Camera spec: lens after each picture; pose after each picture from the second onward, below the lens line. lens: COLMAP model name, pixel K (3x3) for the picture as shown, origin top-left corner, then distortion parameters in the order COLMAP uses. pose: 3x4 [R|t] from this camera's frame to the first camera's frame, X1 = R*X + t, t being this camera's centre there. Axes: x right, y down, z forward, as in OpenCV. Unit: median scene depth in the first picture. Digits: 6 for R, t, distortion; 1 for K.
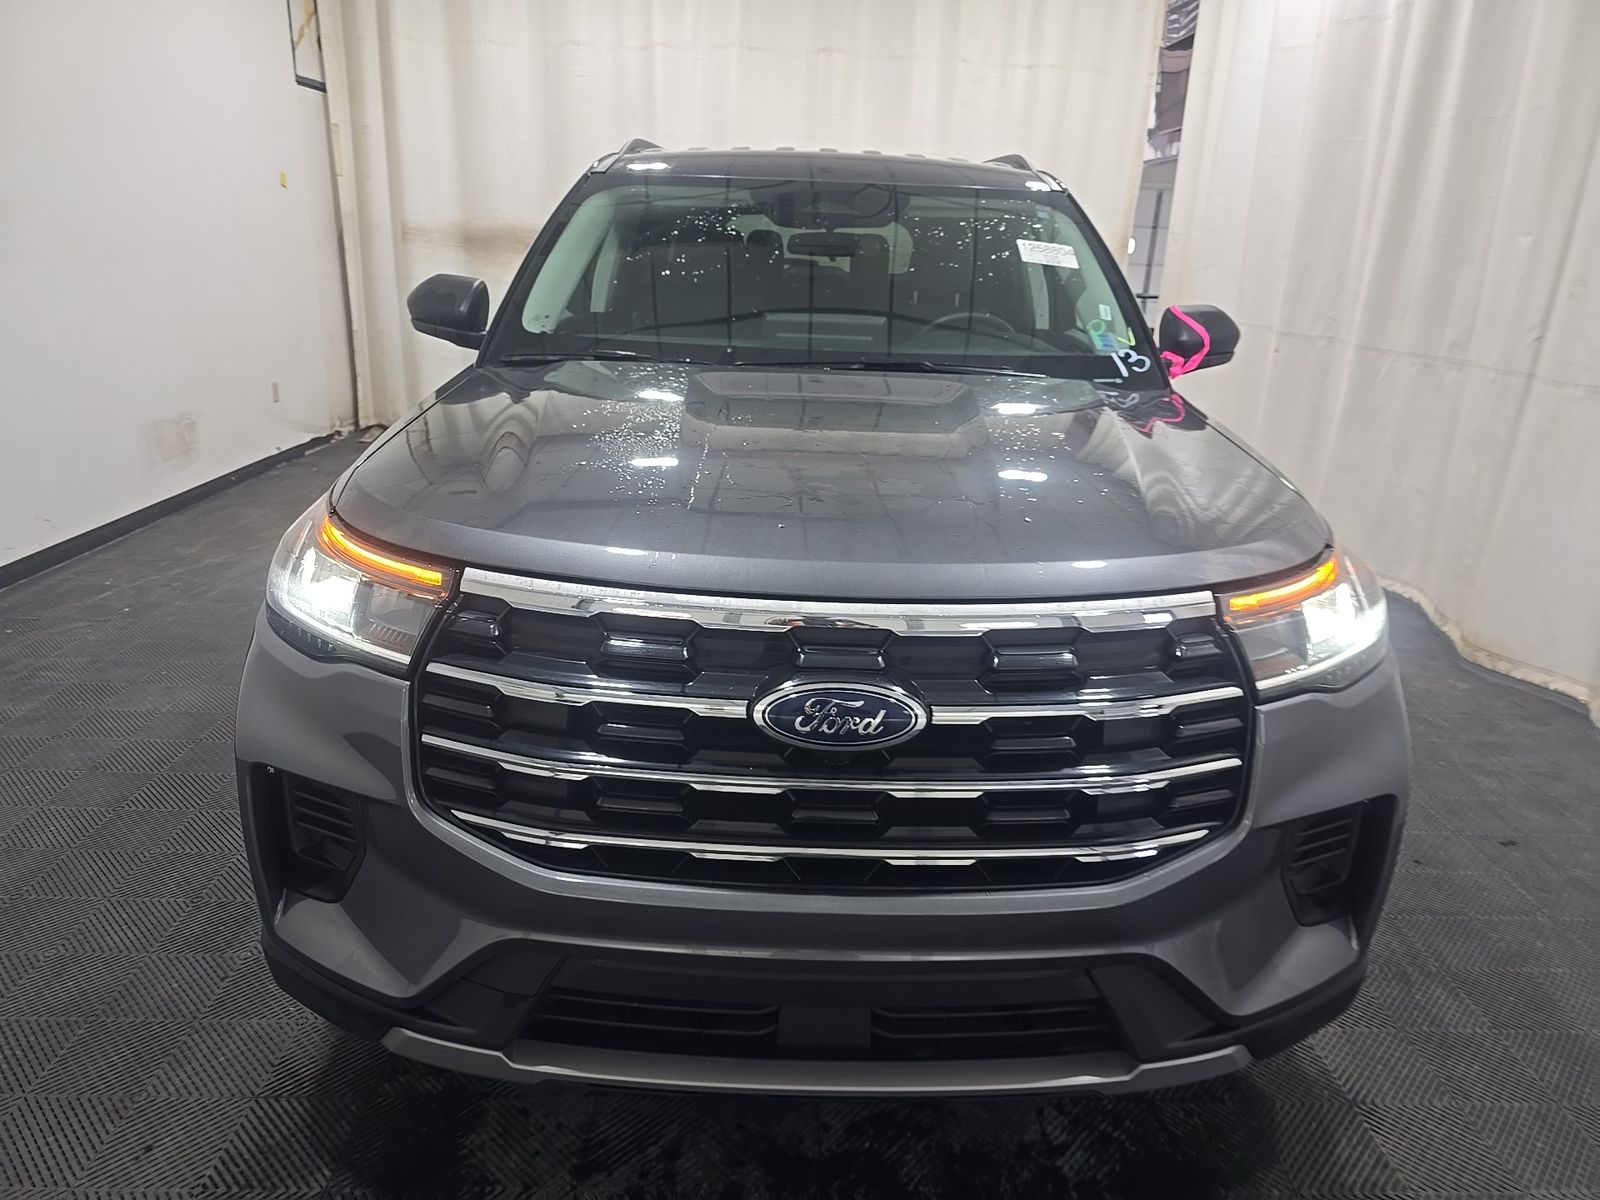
lens RADIAL K [[1073.4, 0, 800.0], [0, 1073.4, 600.0], [0, 0, 1]] dist [0.005159, -0.000329]
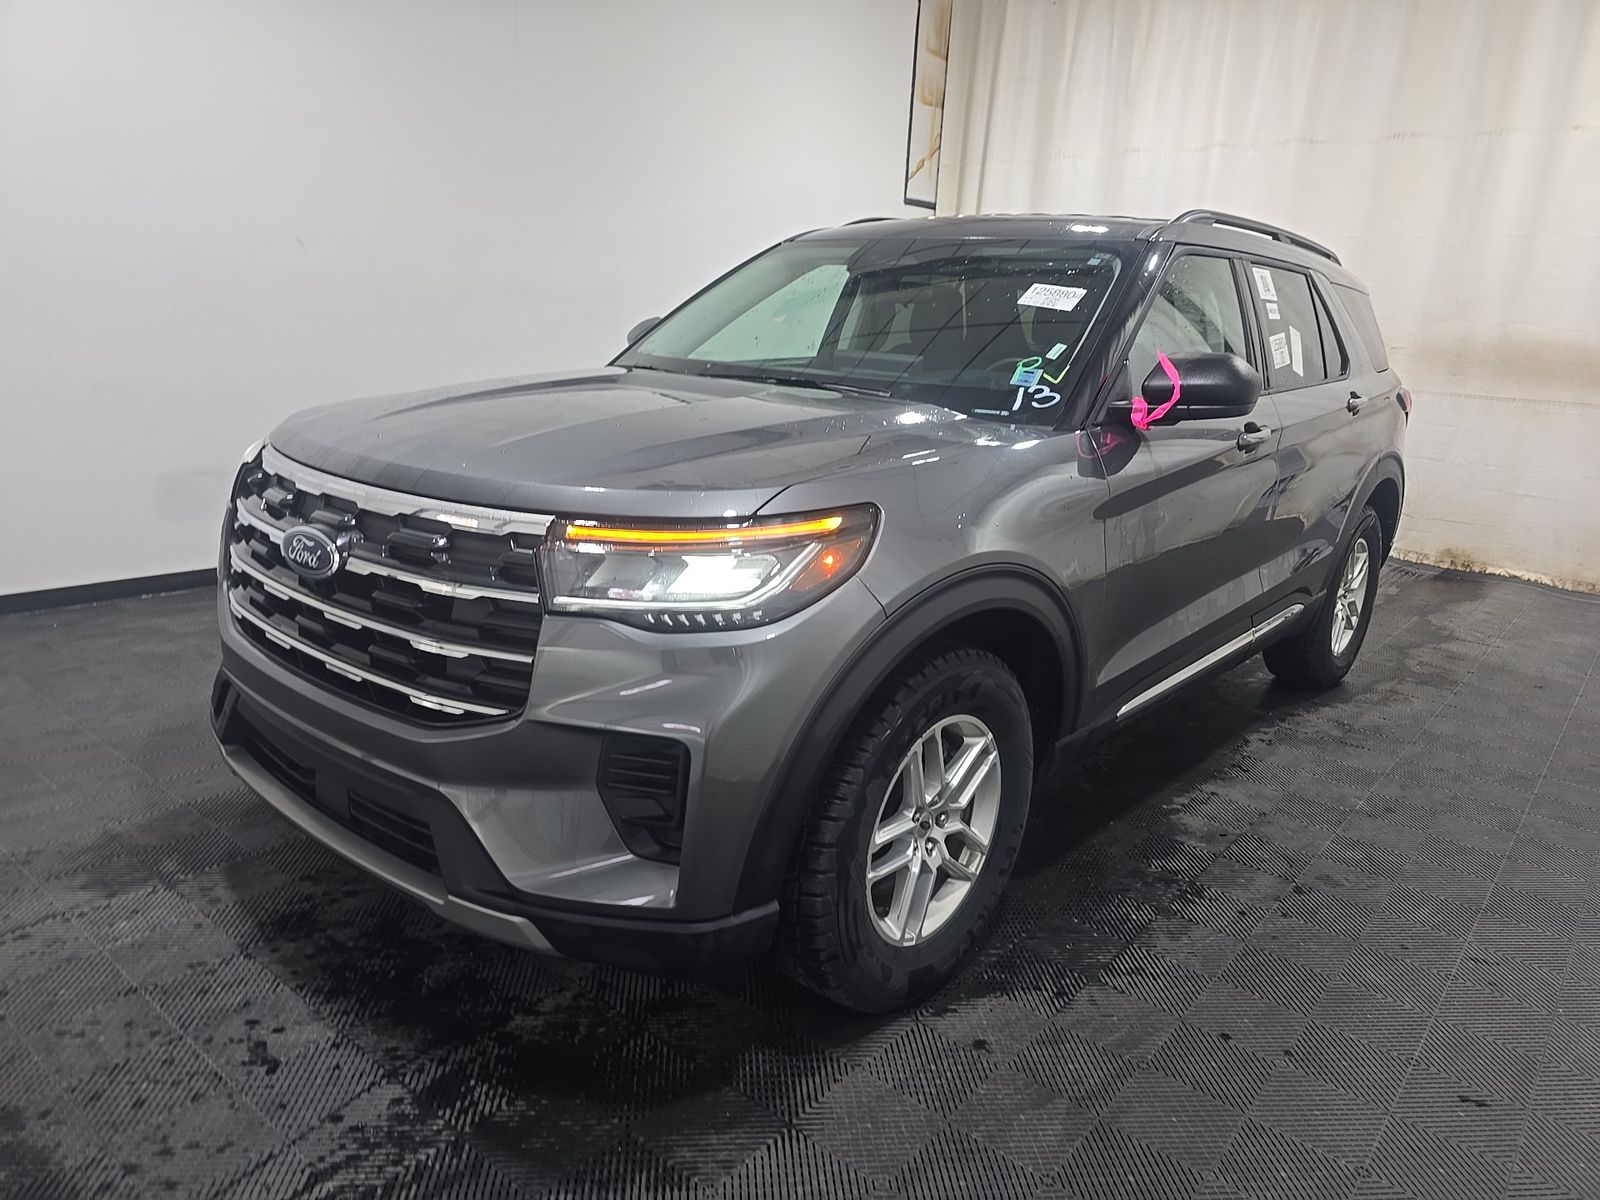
lens RADIAL K [[1078.4, 0, 820.1], [0, 1078.4, 615.4], [0, 0, 1]] dist [0.002265, -0.030933]
pose [[0.754340, 0.174832, -0.632775, 0.826072], [-0.233354, 0.972345, -0.009531, 0.023940], [0.613610, 0.154850, 0.774277, 0.163459]]
